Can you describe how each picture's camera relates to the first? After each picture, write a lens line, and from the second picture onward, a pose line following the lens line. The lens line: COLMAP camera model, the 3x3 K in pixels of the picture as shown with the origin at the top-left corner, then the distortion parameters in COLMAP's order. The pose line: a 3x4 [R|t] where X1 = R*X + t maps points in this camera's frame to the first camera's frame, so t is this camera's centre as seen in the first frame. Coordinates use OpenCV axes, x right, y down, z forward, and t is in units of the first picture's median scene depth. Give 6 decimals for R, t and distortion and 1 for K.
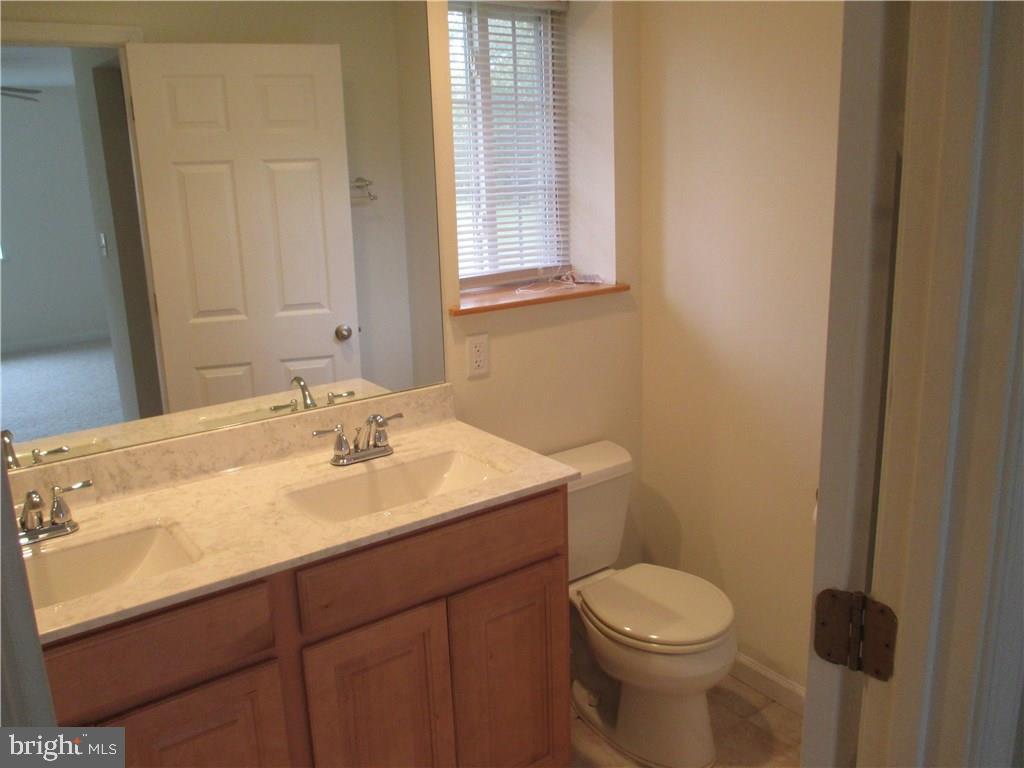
lens RADIAL K [[851.3, 0, 514.6], [0, 851.3, 377.7], [0, 0, 1]] dist [-0.032130, -0.011560]
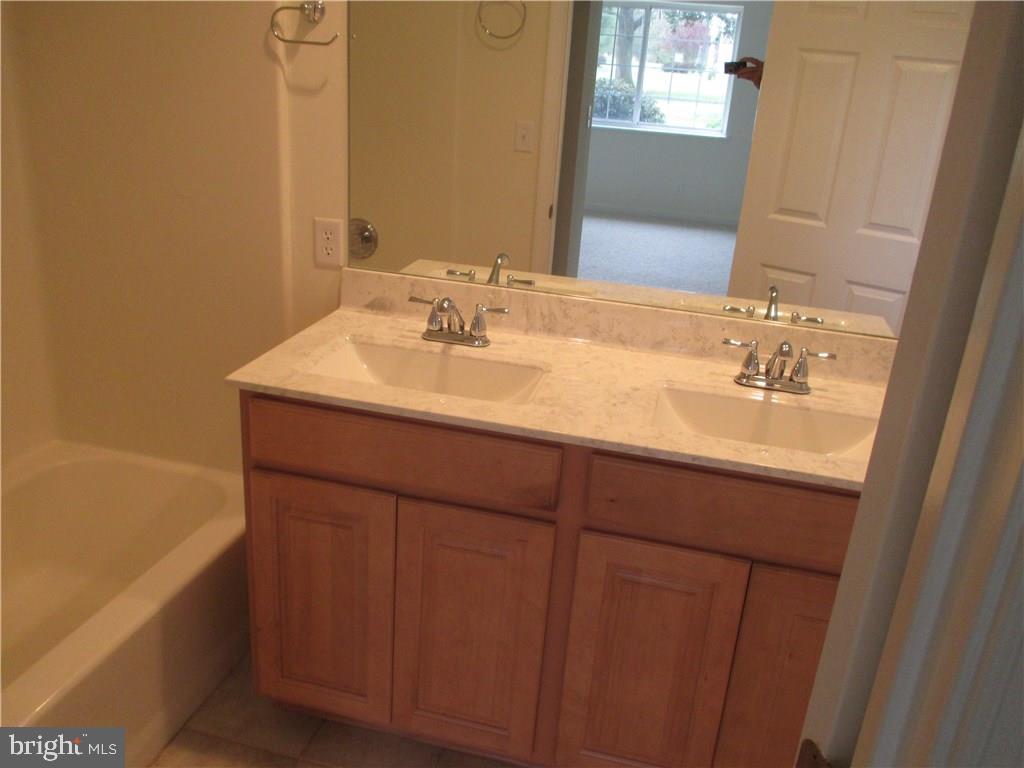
lens RADIAL K [[851.3, 0, 514.6], [0, 851.3, 377.7], [0, 0, 1]] dist [-0.032130, -0.011560]
pose [[0.639649, 0.343156, -0.687817, 0.293076], [-0.274664, 0.937780, 0.212435, -0.033145], [0.717919, 0.053035, 0.694103, 0.217466]]
